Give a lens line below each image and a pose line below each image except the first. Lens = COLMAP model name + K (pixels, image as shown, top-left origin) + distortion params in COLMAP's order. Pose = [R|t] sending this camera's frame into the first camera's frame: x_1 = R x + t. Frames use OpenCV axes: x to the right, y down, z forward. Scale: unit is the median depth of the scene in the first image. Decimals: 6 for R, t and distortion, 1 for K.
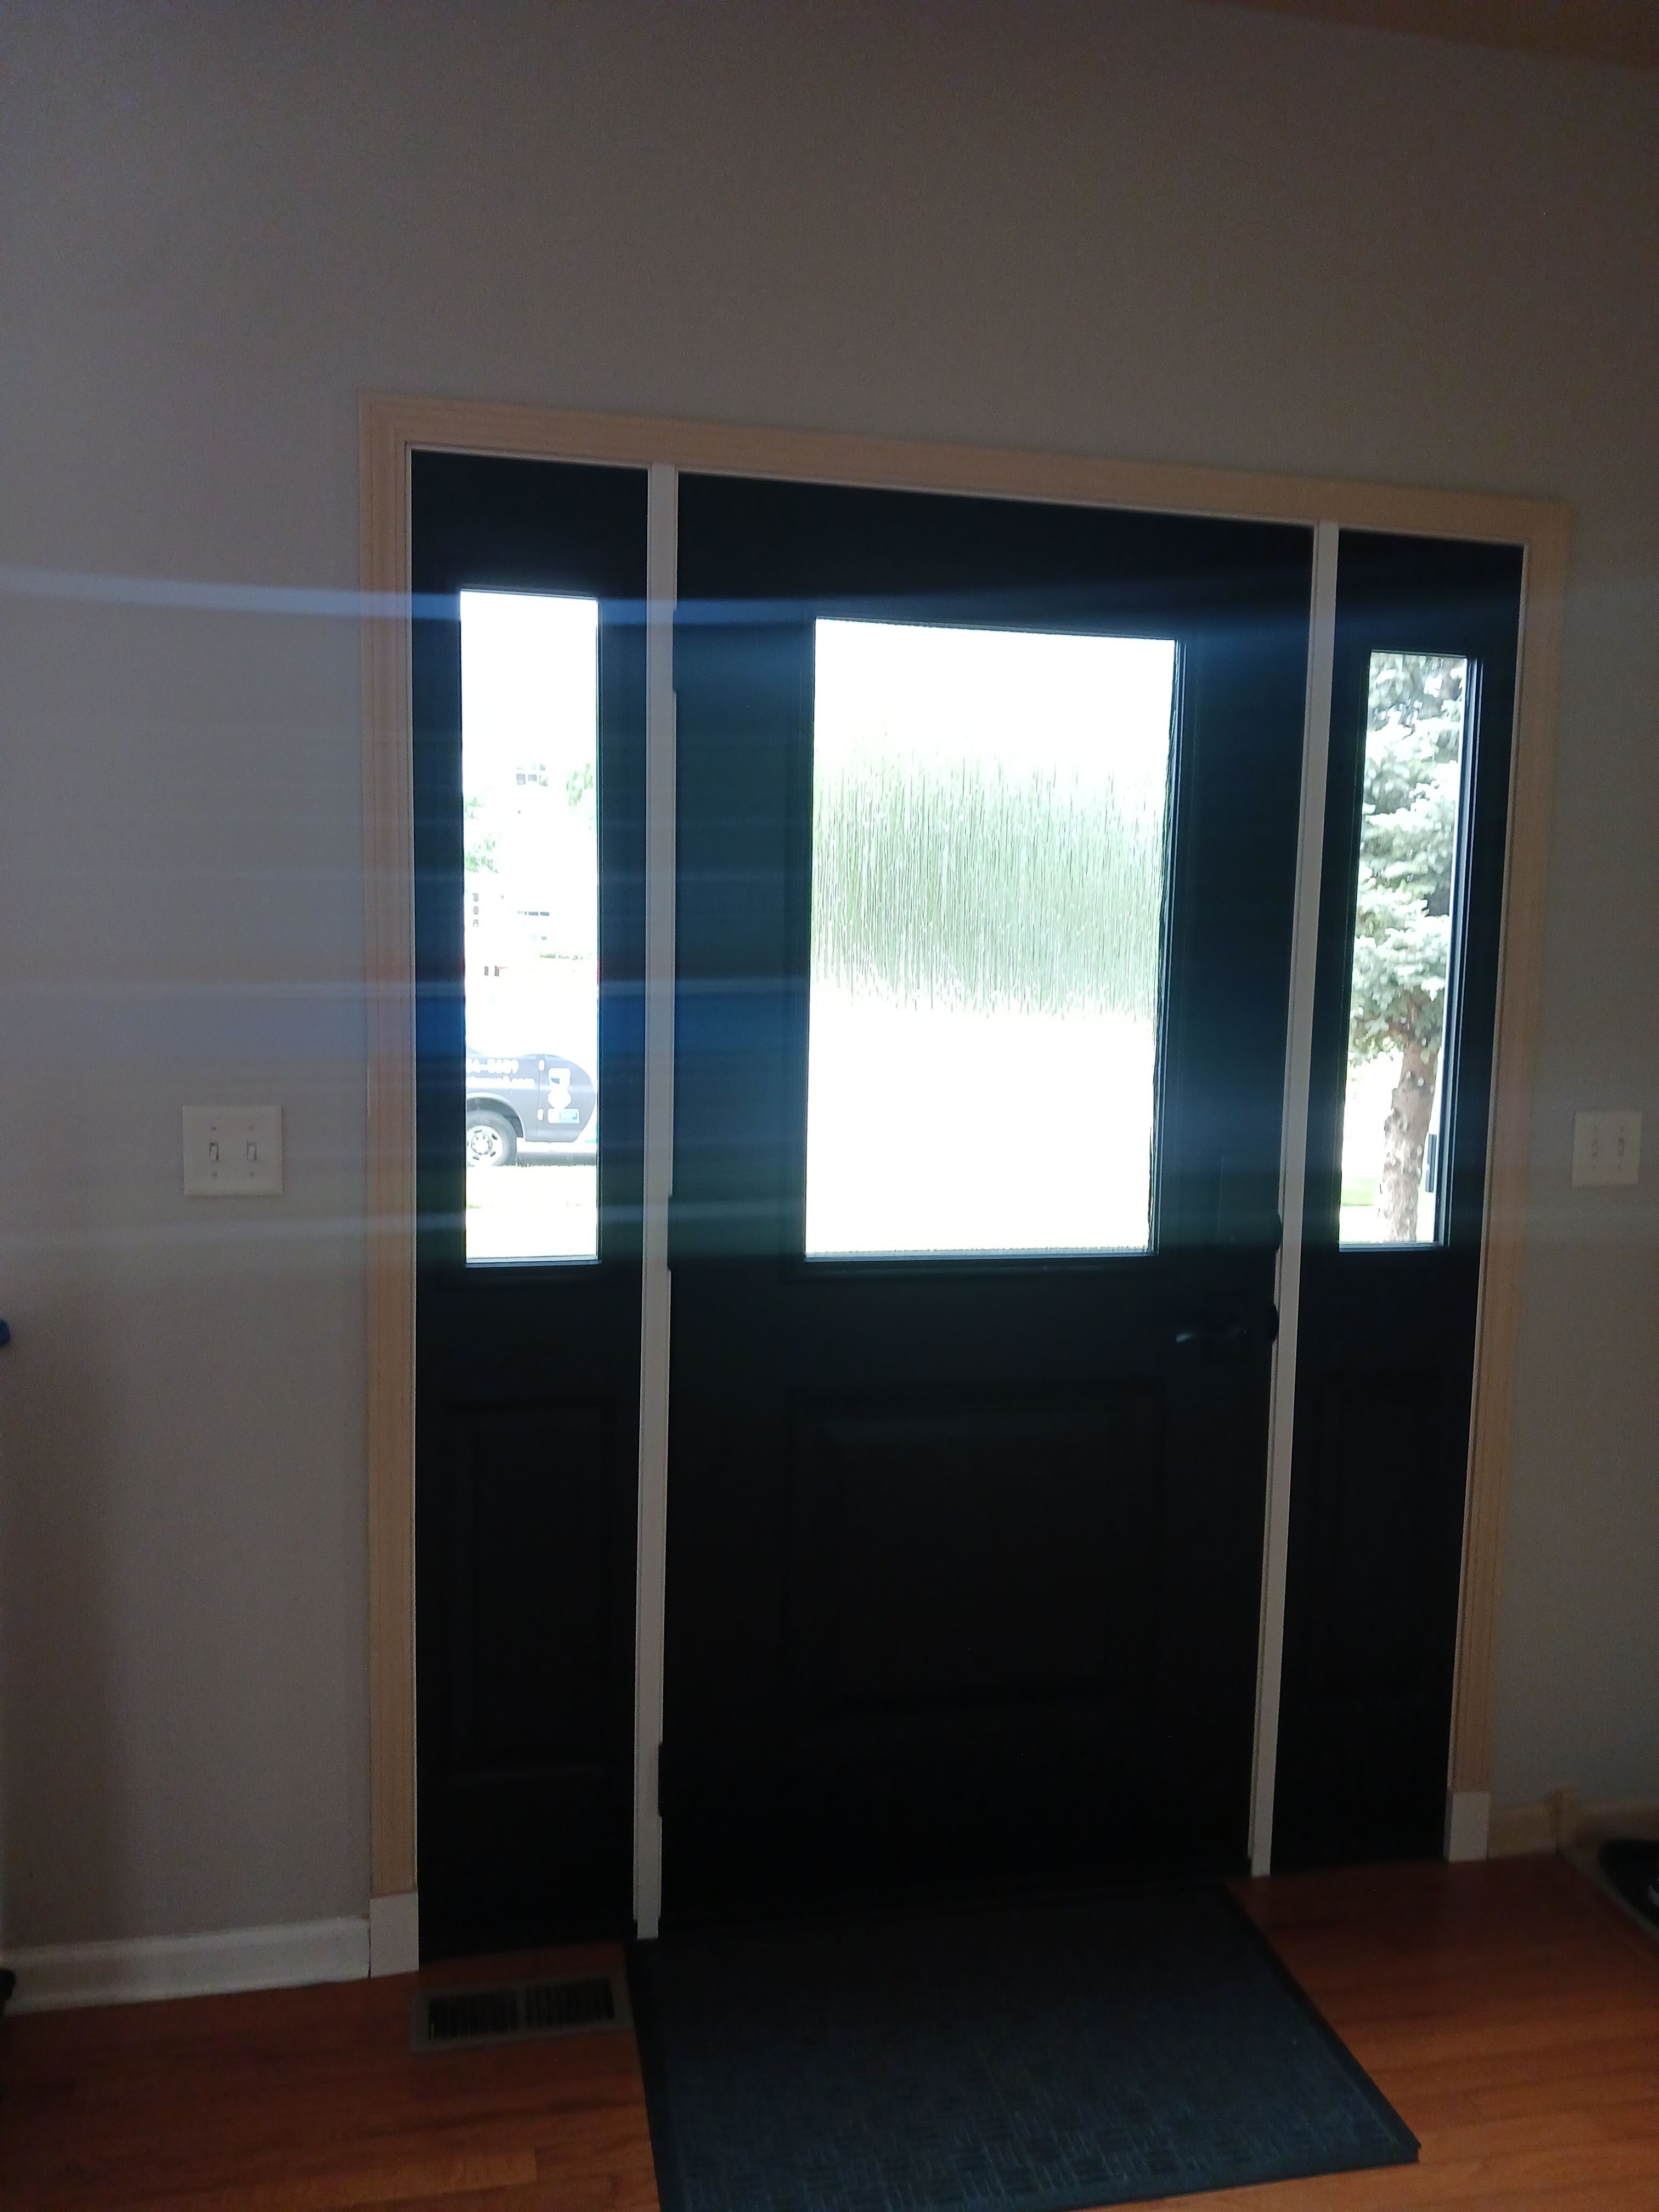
lens RADIAL K [[1743.0, 0, 867.4], [0, 1743.0, 1113.1], [0, 0, 1]] dist [0.092310, -0.092098]
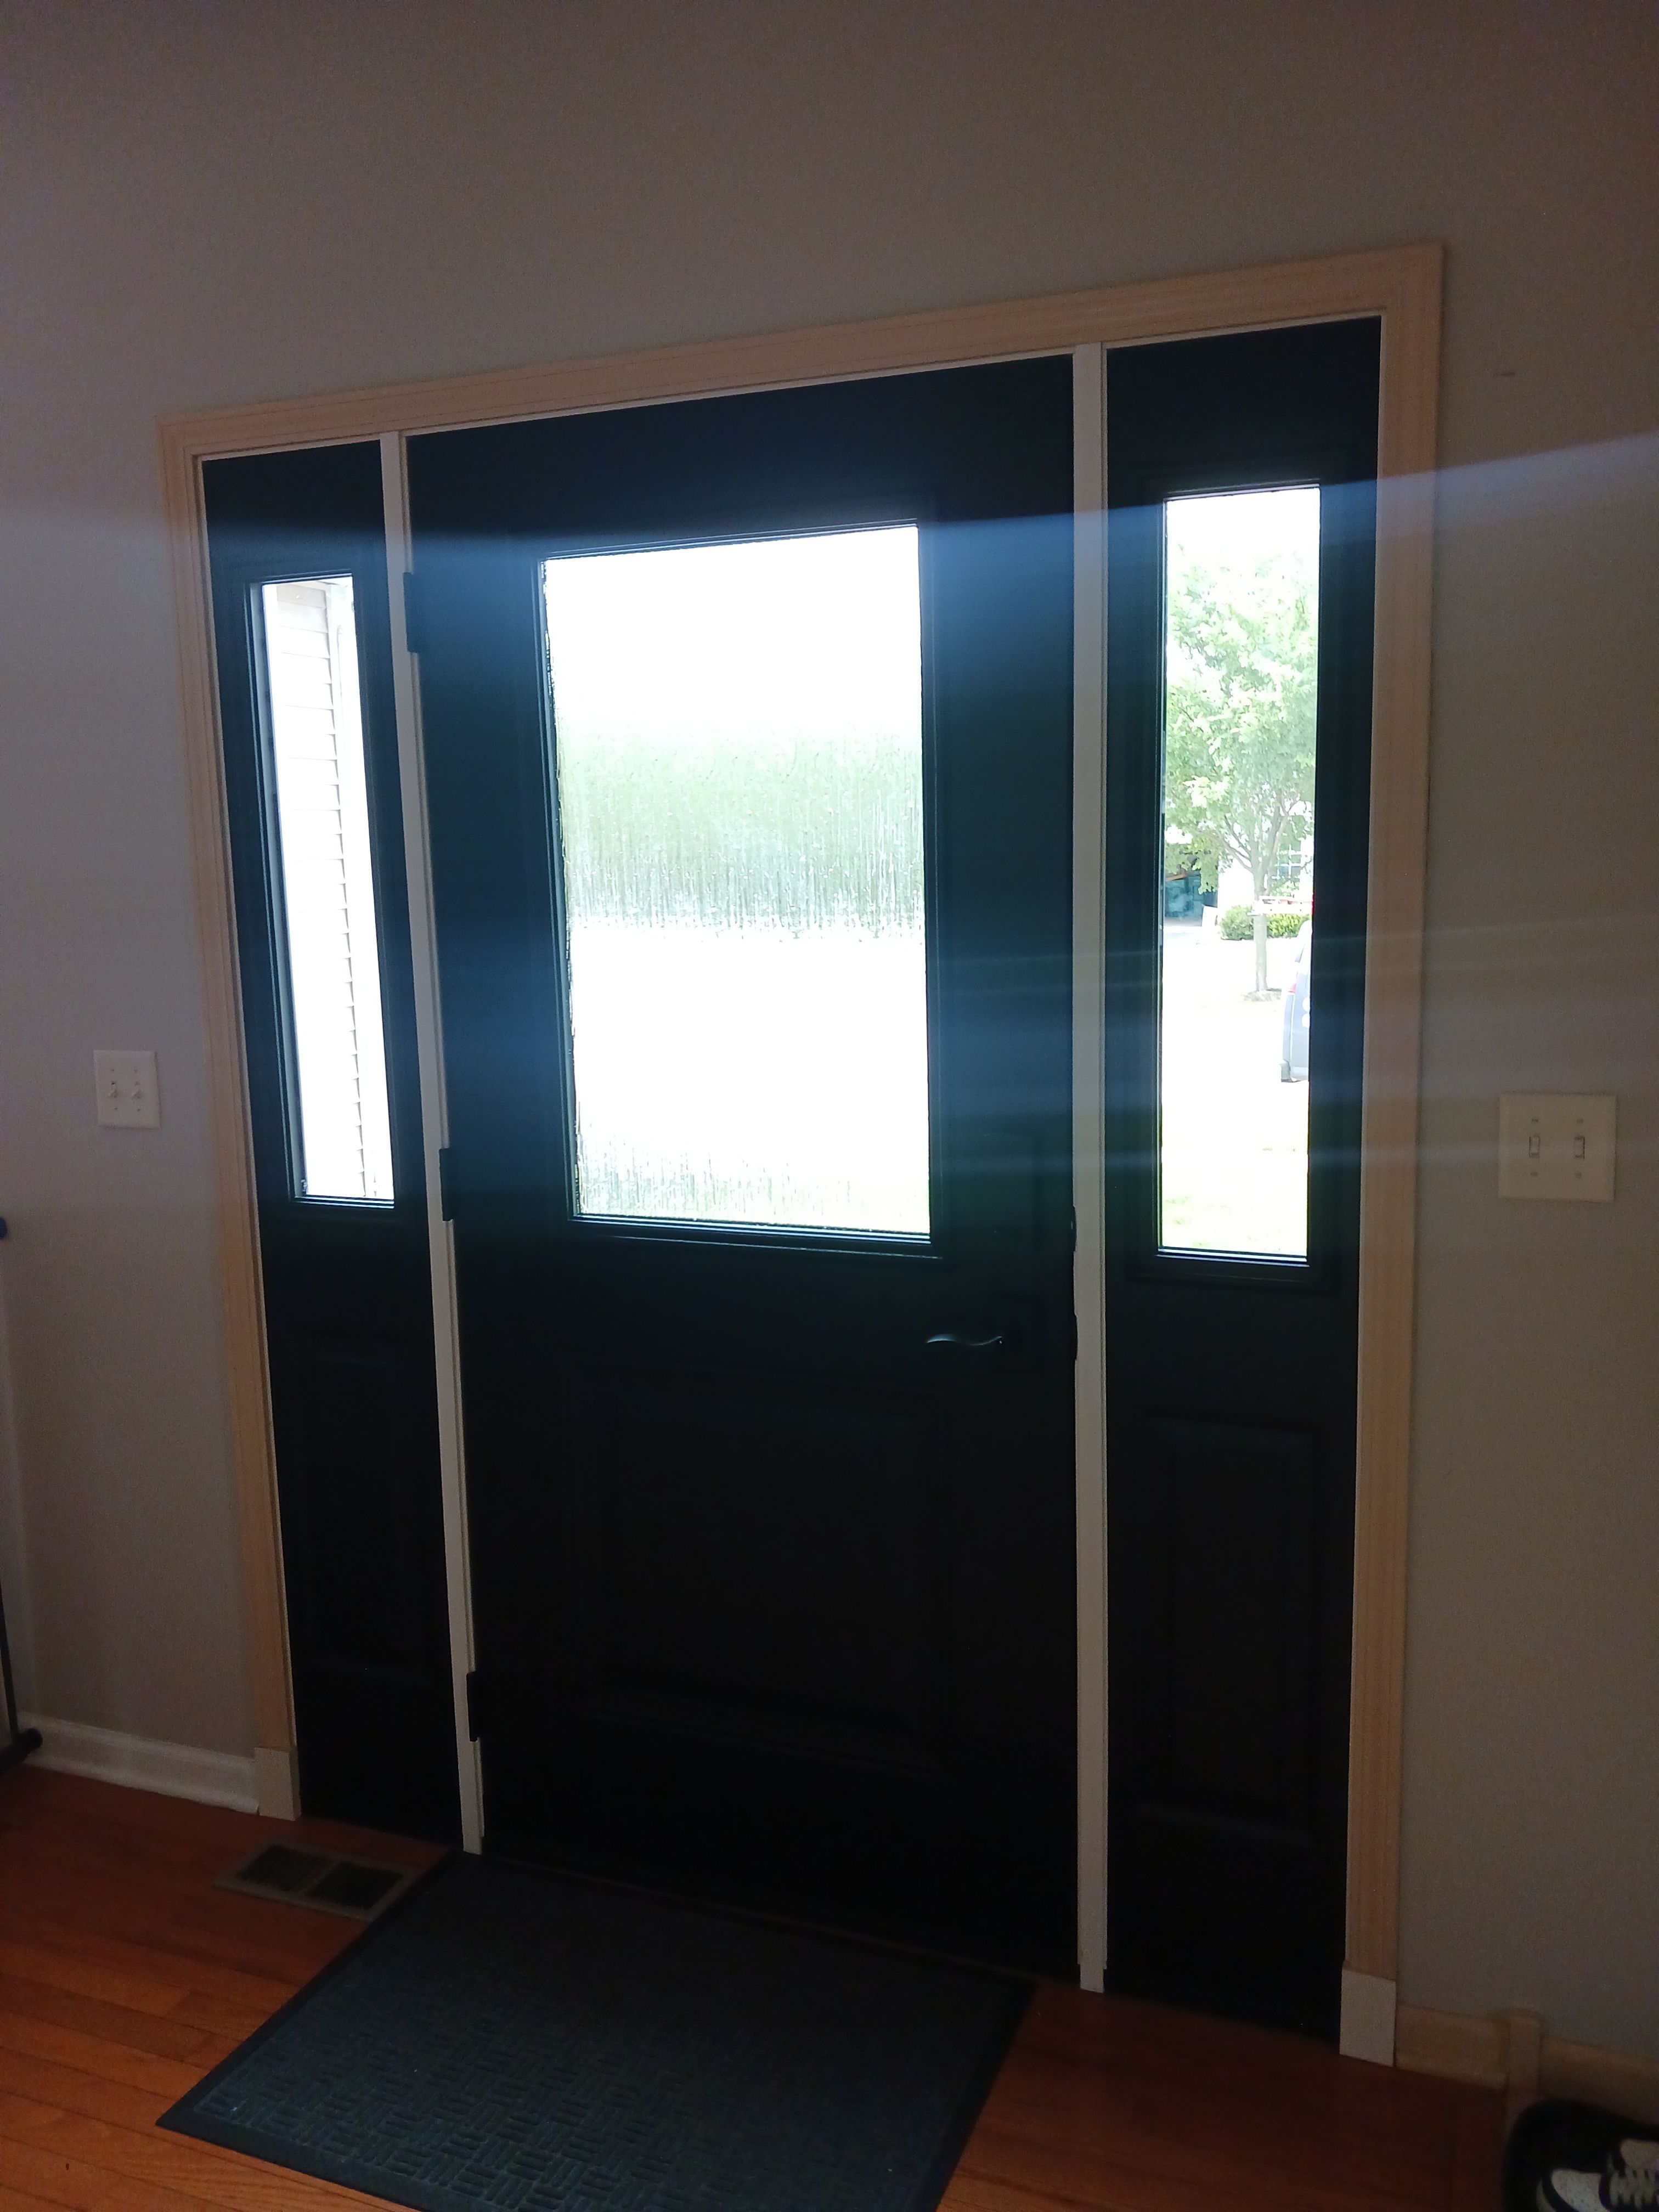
lens RADIAL K [[1743.0, 0, 867.4], [0, 1743.0, 1113.1], [0, 0, 1]] dist [0.092310, -0.092098]
pose [[0.825358, 0.038774, -0.563277, 0.644168], [-0.021858, 0.999086, 0.036747, -0.014763], [0.564187, -0.018017, 0.825450, 0.275896]]
